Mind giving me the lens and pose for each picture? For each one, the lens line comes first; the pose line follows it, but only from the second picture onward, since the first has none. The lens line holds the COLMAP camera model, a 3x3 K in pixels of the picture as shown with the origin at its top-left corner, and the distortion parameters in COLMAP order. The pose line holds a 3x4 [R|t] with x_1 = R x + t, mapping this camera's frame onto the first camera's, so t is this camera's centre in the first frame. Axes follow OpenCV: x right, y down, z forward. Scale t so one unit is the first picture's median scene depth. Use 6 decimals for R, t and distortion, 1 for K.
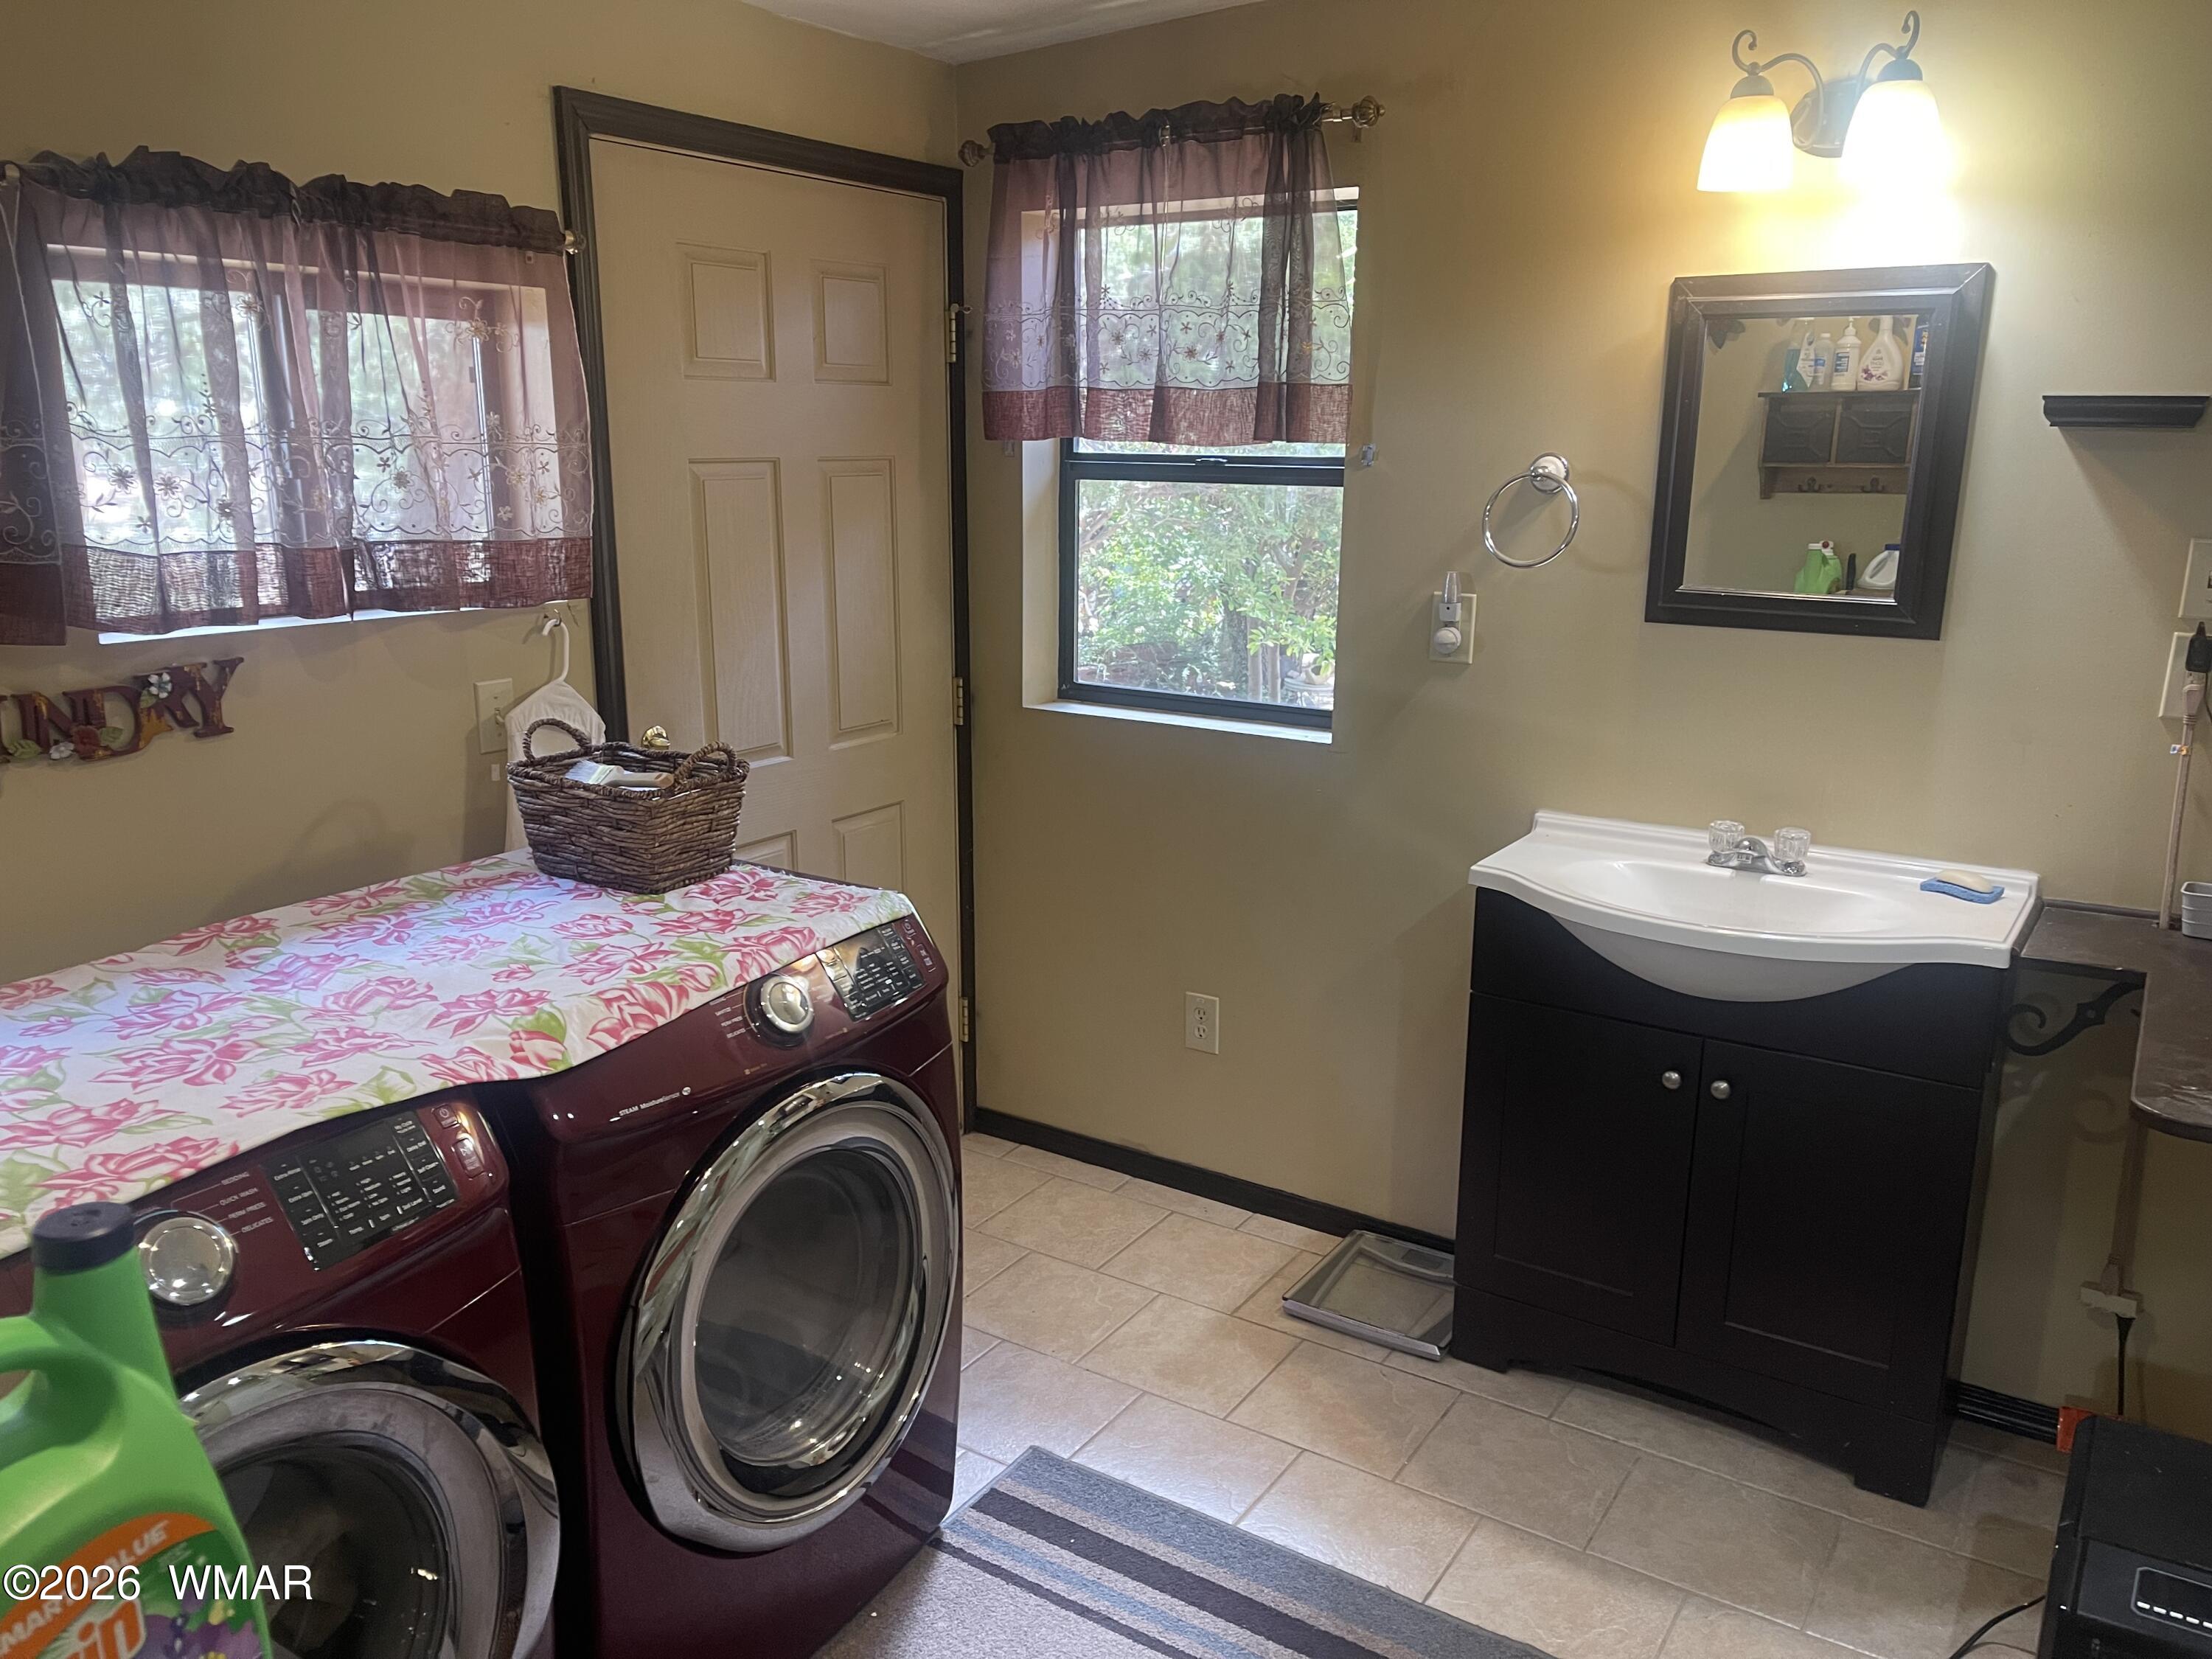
lens RADIAL K [[1688.6, 0, 1102.0], [0, 1688.6, 839.2], [0, 0, 1]] dist [0.083337, -0.099486]
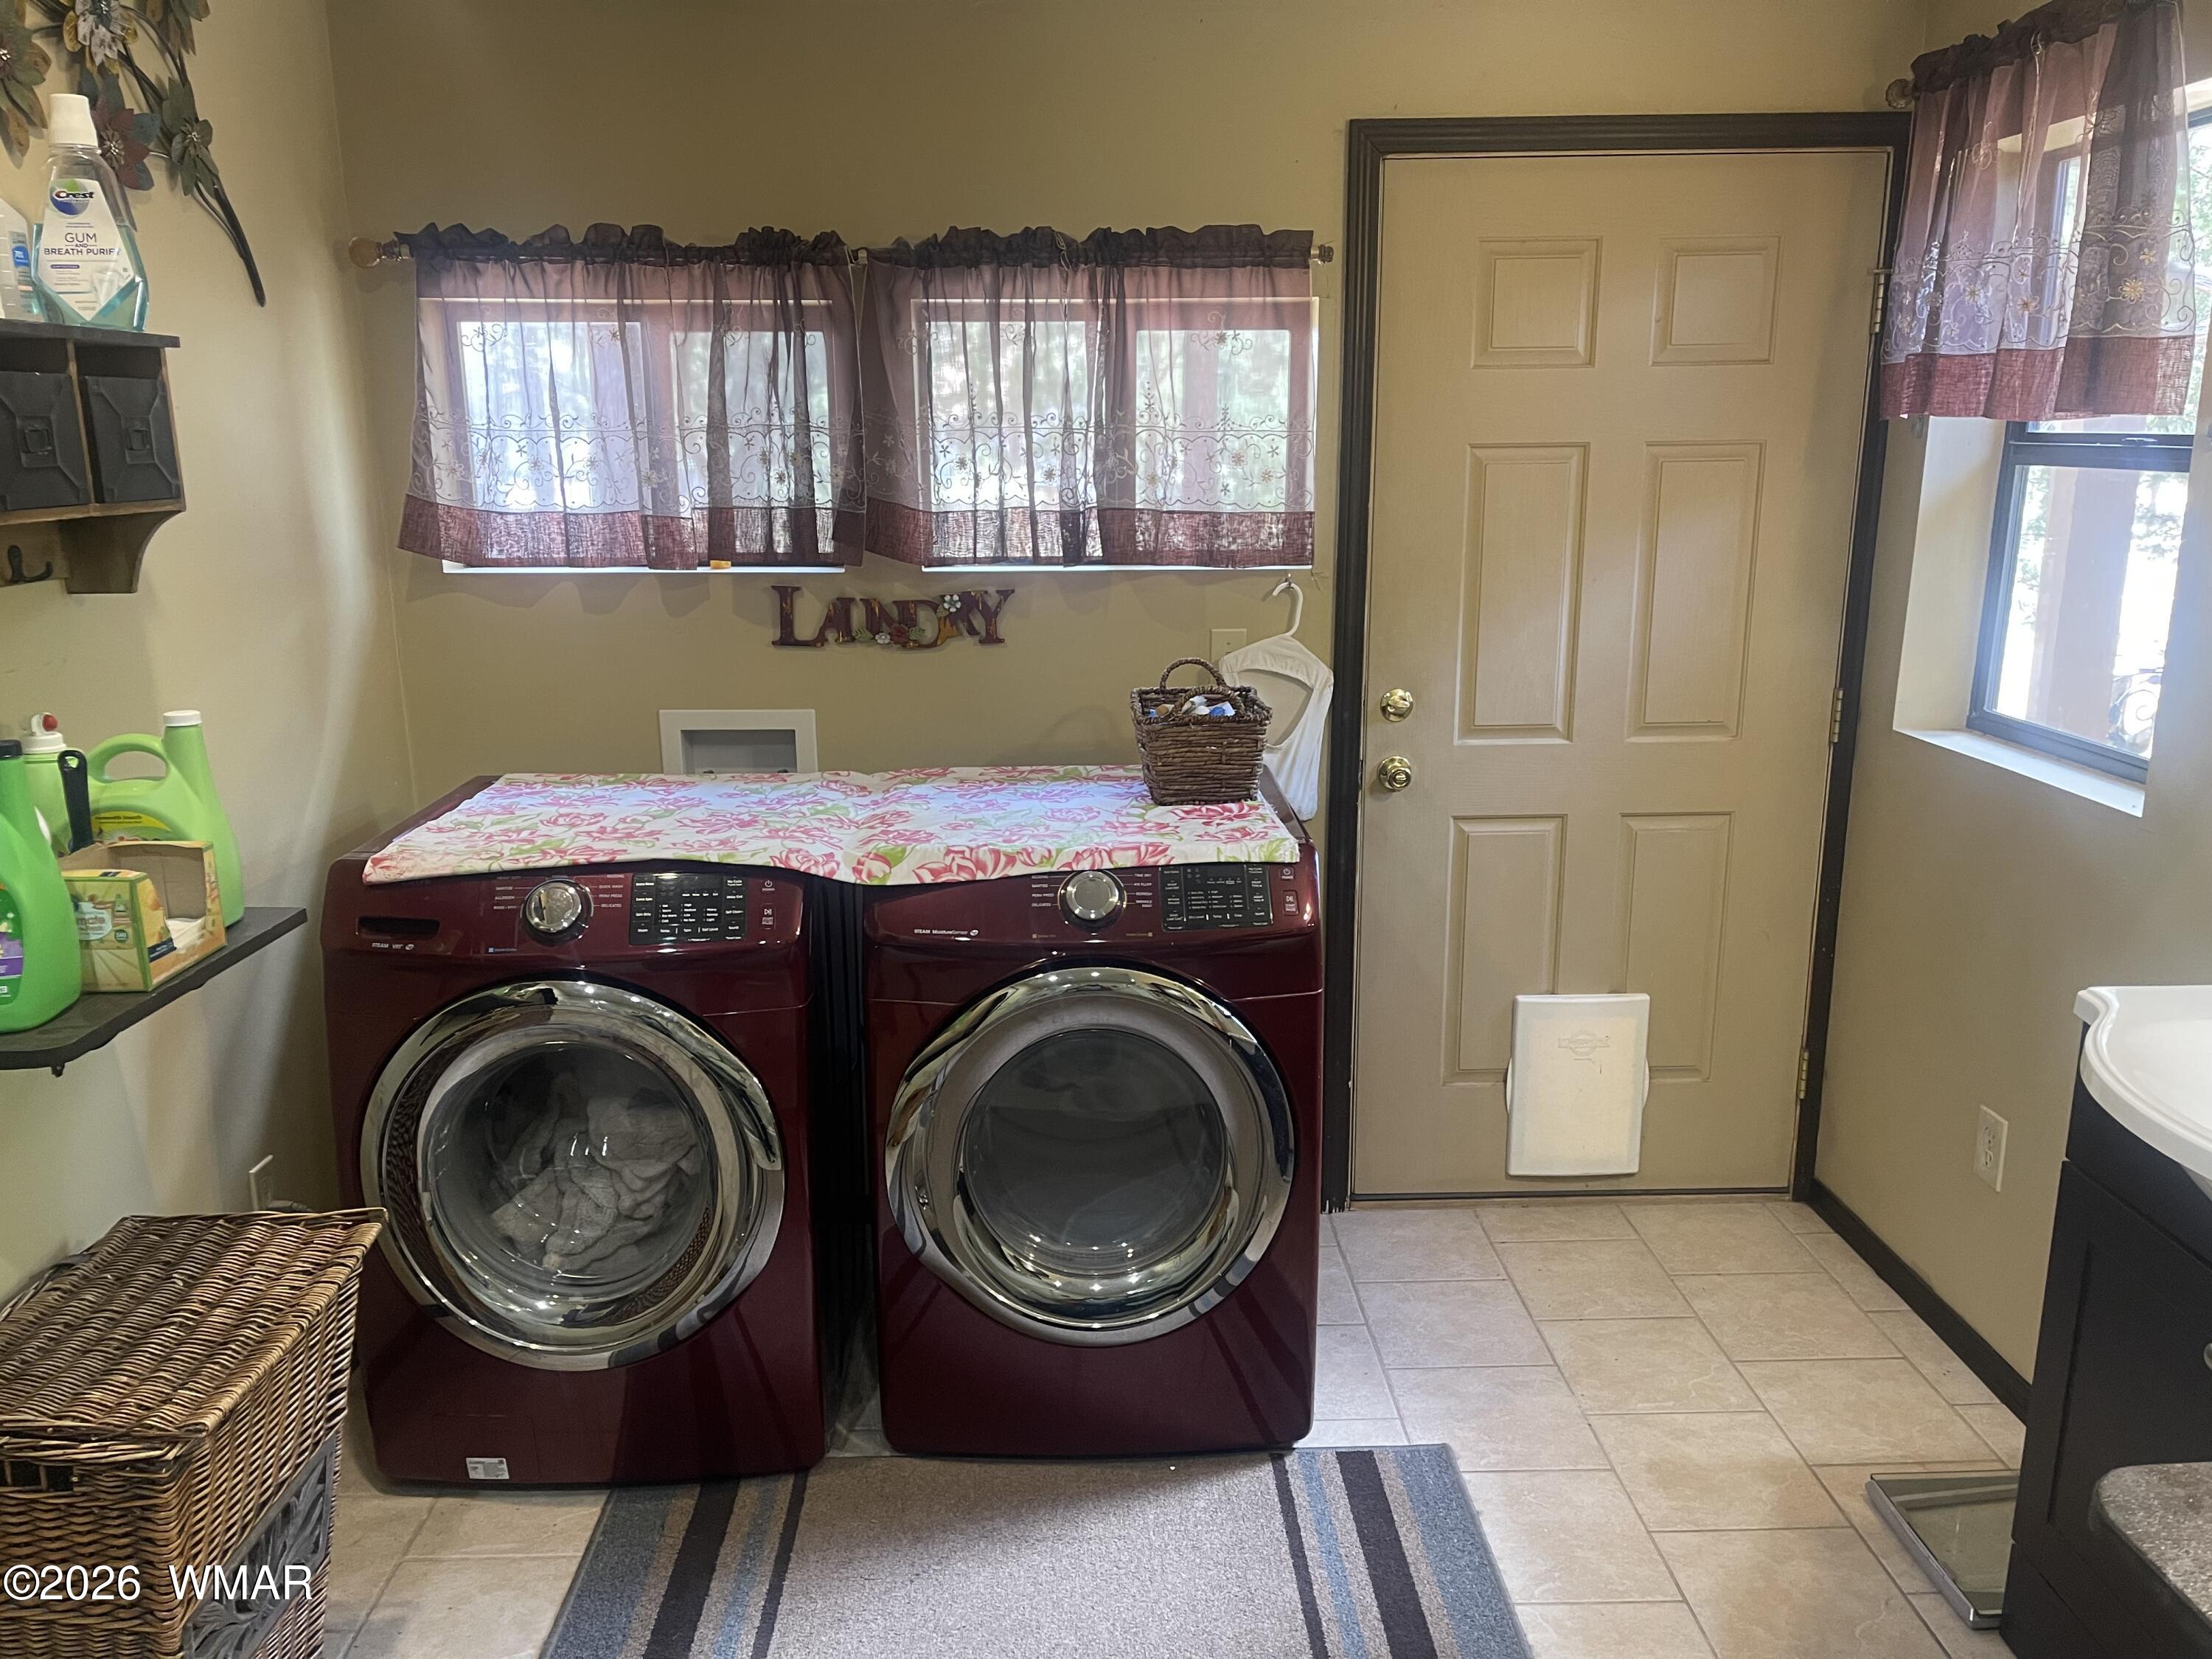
lens RADIAL K [[1688.6, 0, 1102.0], [0, 1688.6, 839.2], [0, 0, 1]] dist [0.083337, -0.099486]
pose [[0.569868, 0.177410, -0.802357, 0.615042], [-0.183650, 0.979215, 0.086080, -0.035489], [0.800952, 0.098298, 0.590605, 0.244011]]
